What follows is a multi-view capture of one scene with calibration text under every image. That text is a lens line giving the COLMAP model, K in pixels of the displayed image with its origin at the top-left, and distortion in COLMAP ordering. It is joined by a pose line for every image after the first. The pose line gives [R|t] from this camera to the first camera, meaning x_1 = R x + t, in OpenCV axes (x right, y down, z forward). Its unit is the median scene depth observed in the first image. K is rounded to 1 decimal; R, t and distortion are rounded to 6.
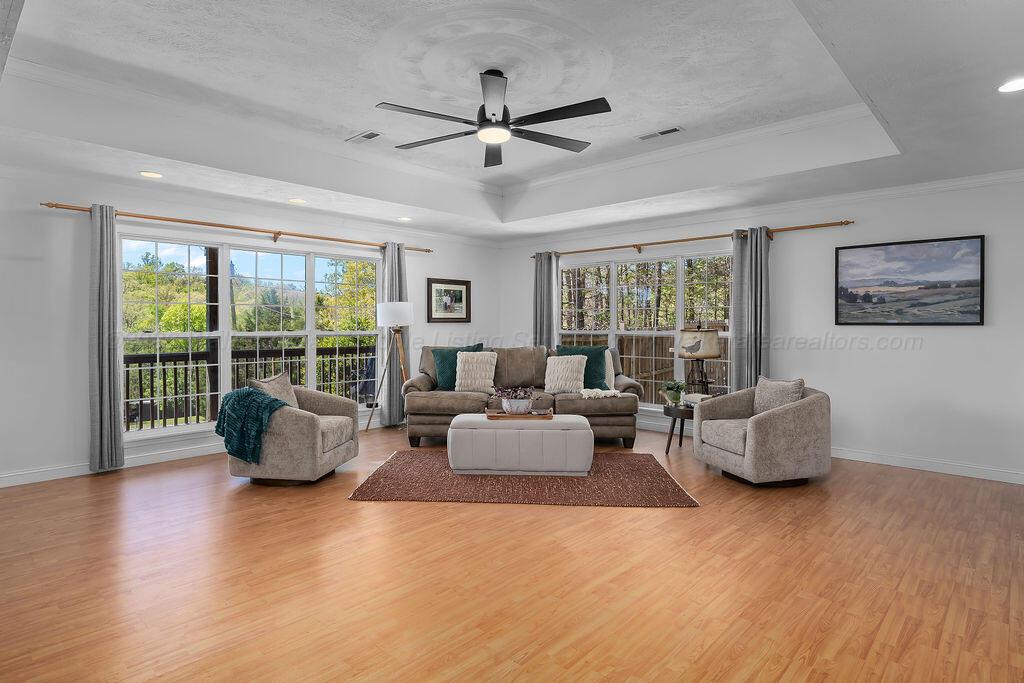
lens RADIAL K [[553.8, 0, 500.4], [0, 553.8, 324.6], [0, 0, 1]] dist [-0.005092, -0.001432]
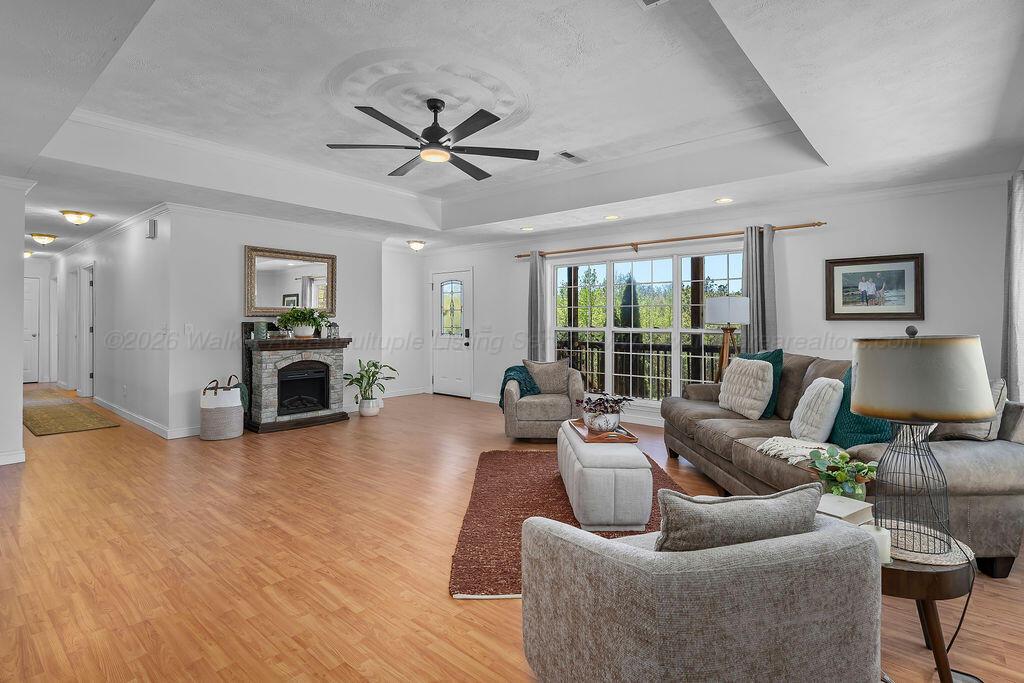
lens RADIAL K [[498.0, 0, 518.7], [0, 498.0, 315.4], [0, 0, 1]] dist [-0.001641, 0.000834]
pose [[0.066336, -0.011956, -0.997726, 0.519383], [-0.003533, 0.999919, -0.012217, -0.000652], [0.997791, 0.004336, 0.066289, 0.560450]]
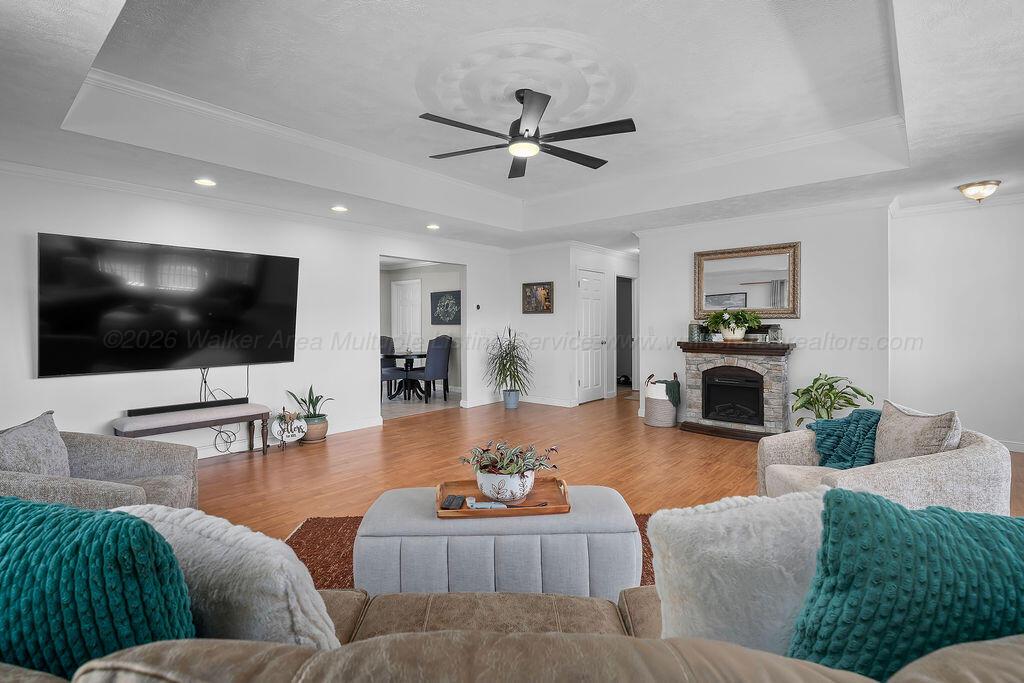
lens RADIAL K [[471.5, 0, 519.1], [0, 471.5, 333.5], [0, 0, 1]] dist [0.003029, 0.000013]
pose [[-0.998131, 0.003789, -0.060995, 0.026114], [0.002595, 0.999803, 0.019656, 0.000236], [0.061058, 0.019461, -0.997944, 0.974769]]
